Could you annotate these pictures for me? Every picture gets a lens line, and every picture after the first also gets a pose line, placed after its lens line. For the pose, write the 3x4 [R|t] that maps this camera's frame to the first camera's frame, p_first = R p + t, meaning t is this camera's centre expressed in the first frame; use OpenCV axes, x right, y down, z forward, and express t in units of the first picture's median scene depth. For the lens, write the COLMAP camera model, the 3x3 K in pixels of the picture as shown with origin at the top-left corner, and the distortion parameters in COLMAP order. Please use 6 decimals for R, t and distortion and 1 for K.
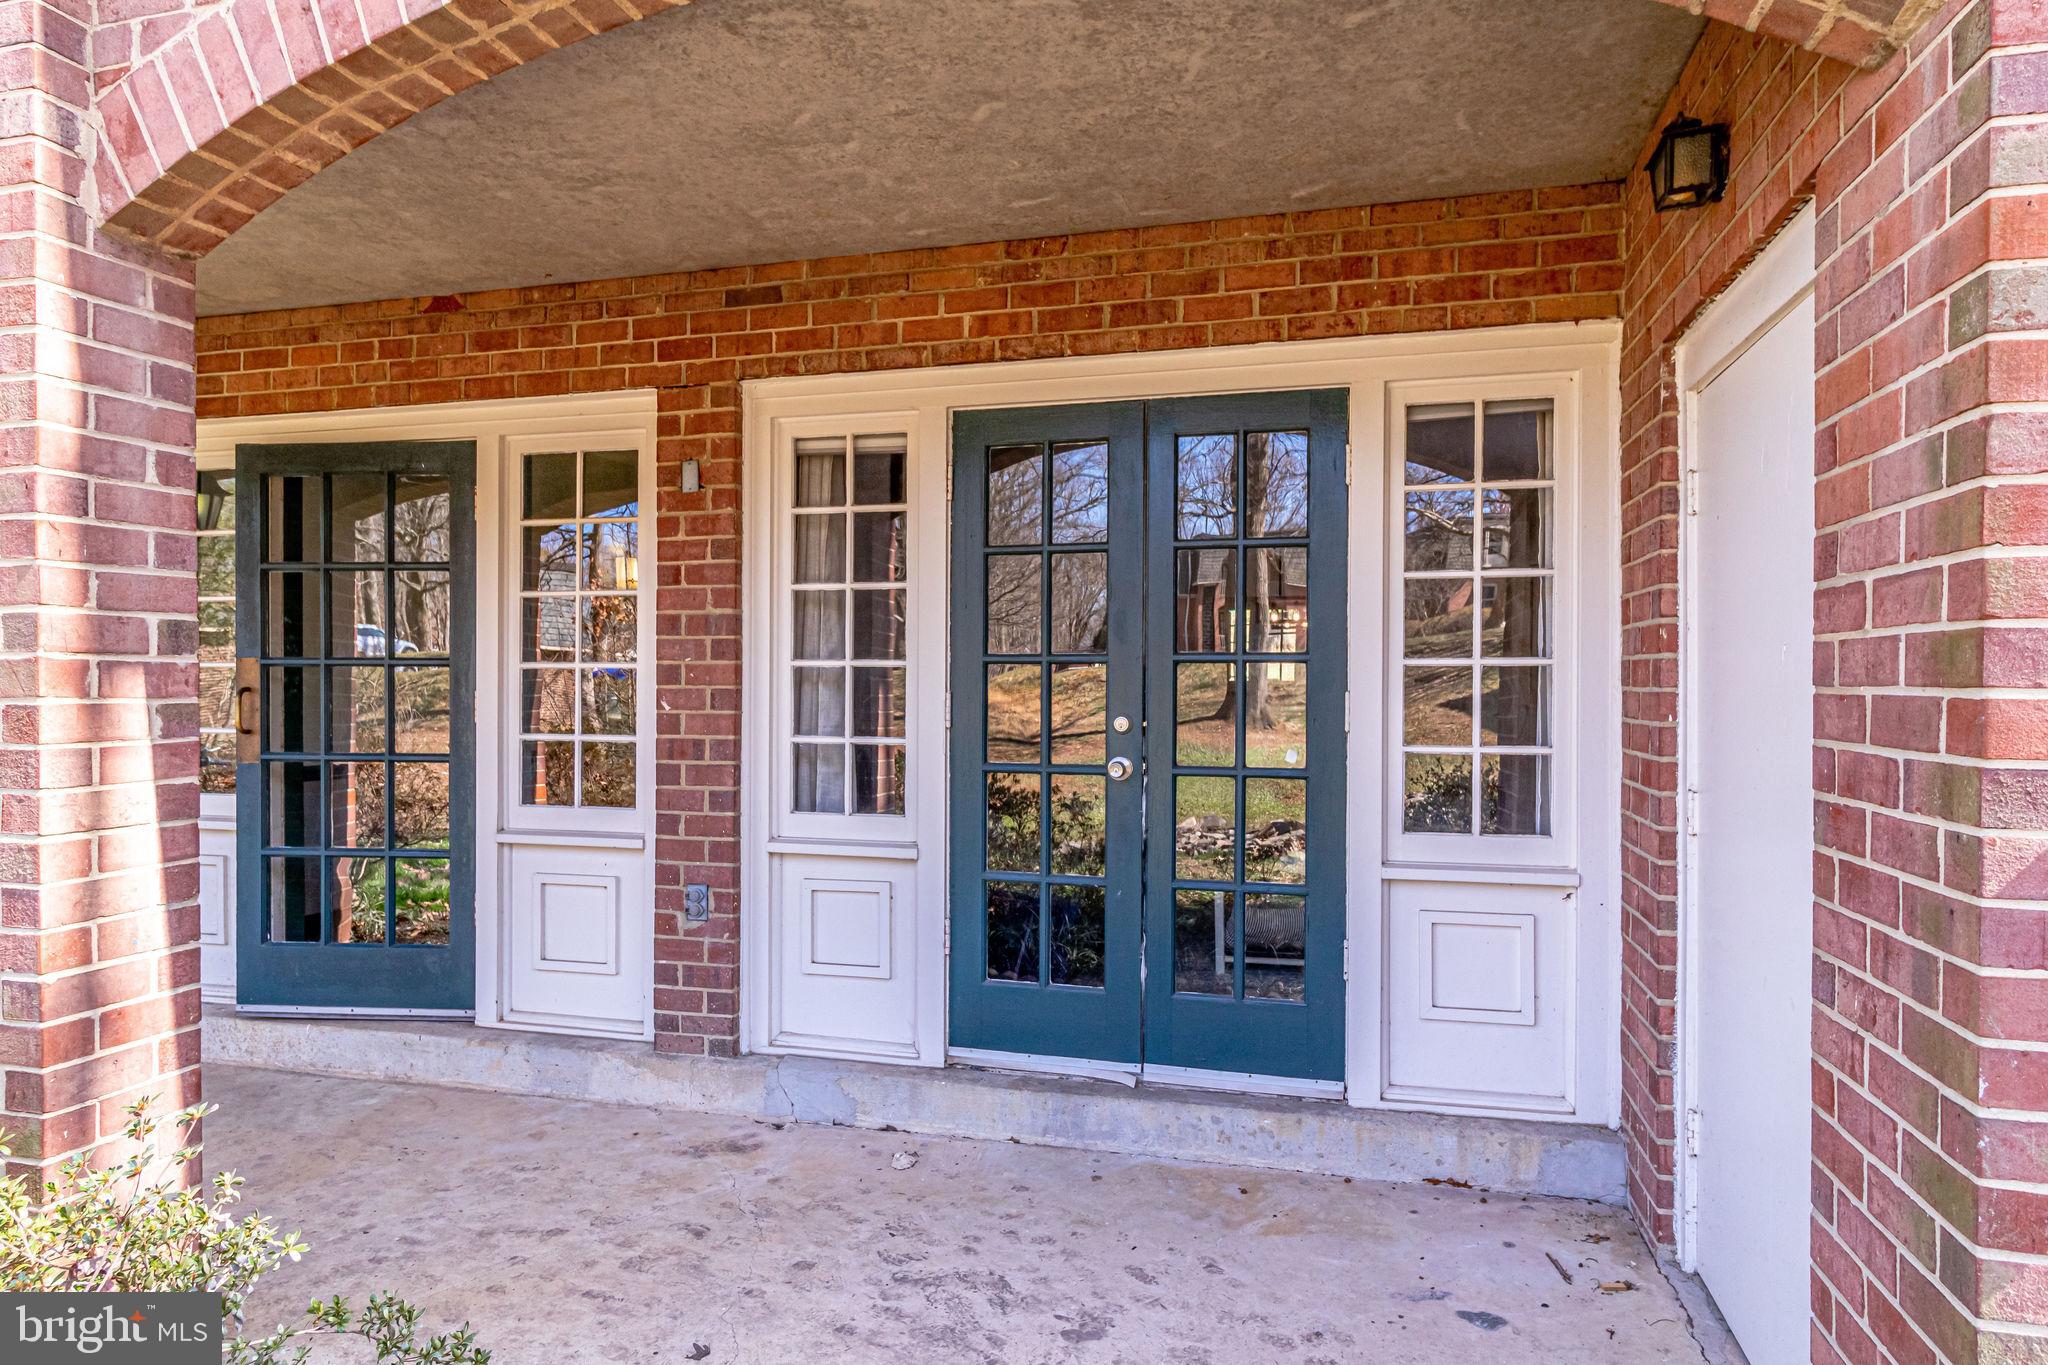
lens RADIAL K [[1227.5, 0, 1023.3], [0, 1227.5, 689.4], [0, 0, 1]] dist [-0.000421, 0.000460]
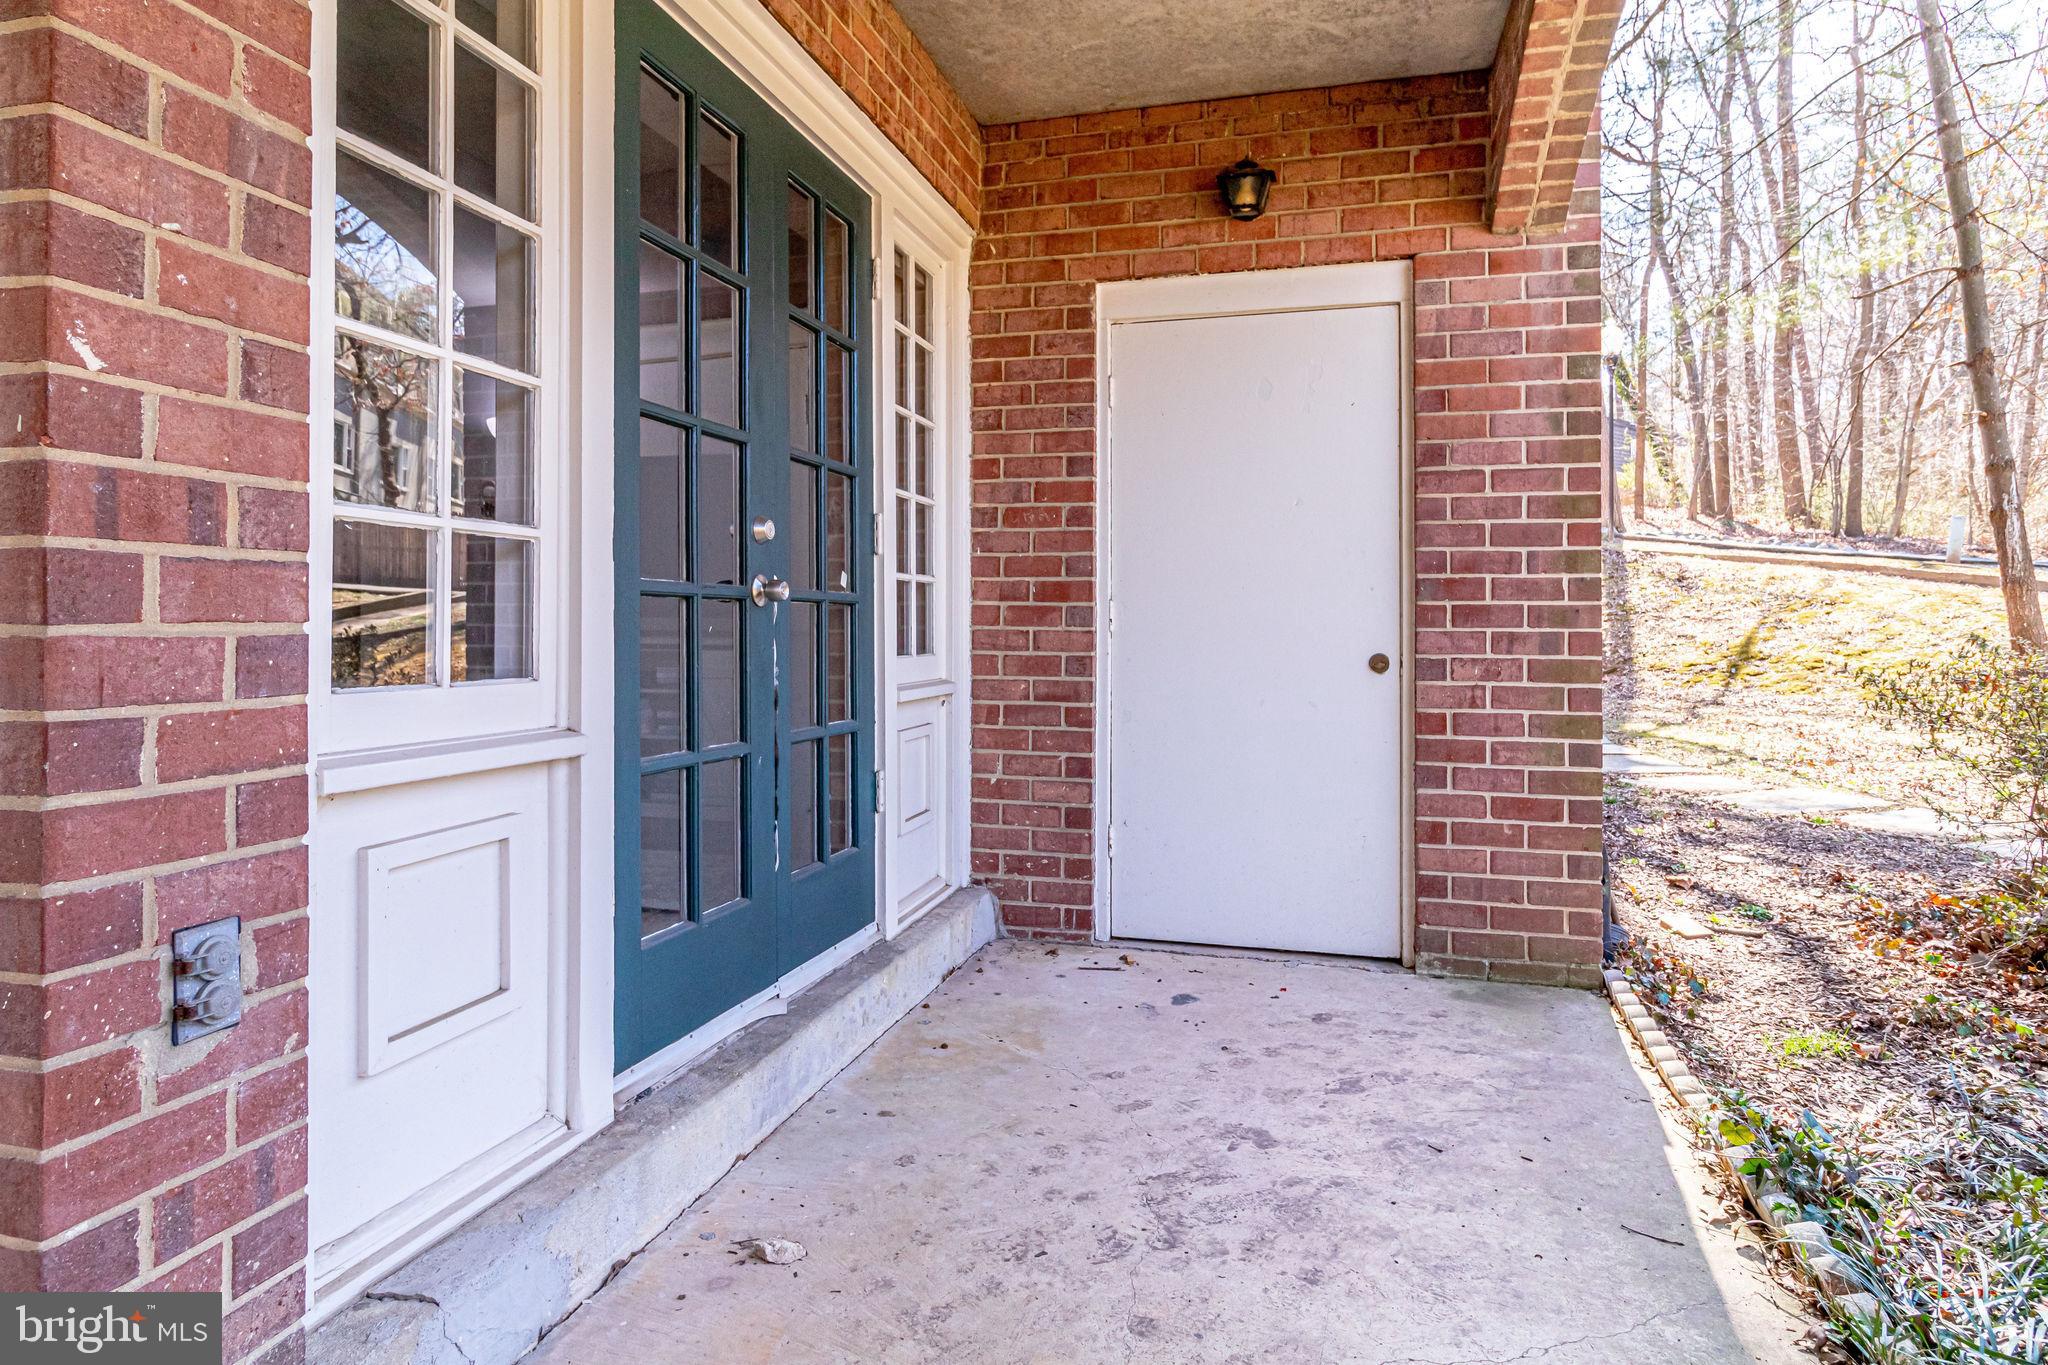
lens RADIAL K [[1155.7, 0, 1041.6], [0, 1155.7, 614.2], [0, 0, 1]] dist [0.000517, 0.000347]
pose [[-0.003004, 0.009387, 0.999951, -0.606446], [-0.000370, 0.999956, -0.009389, 0.083458], [-0.999995, -0.000398, -0.003000, 0.821295]]
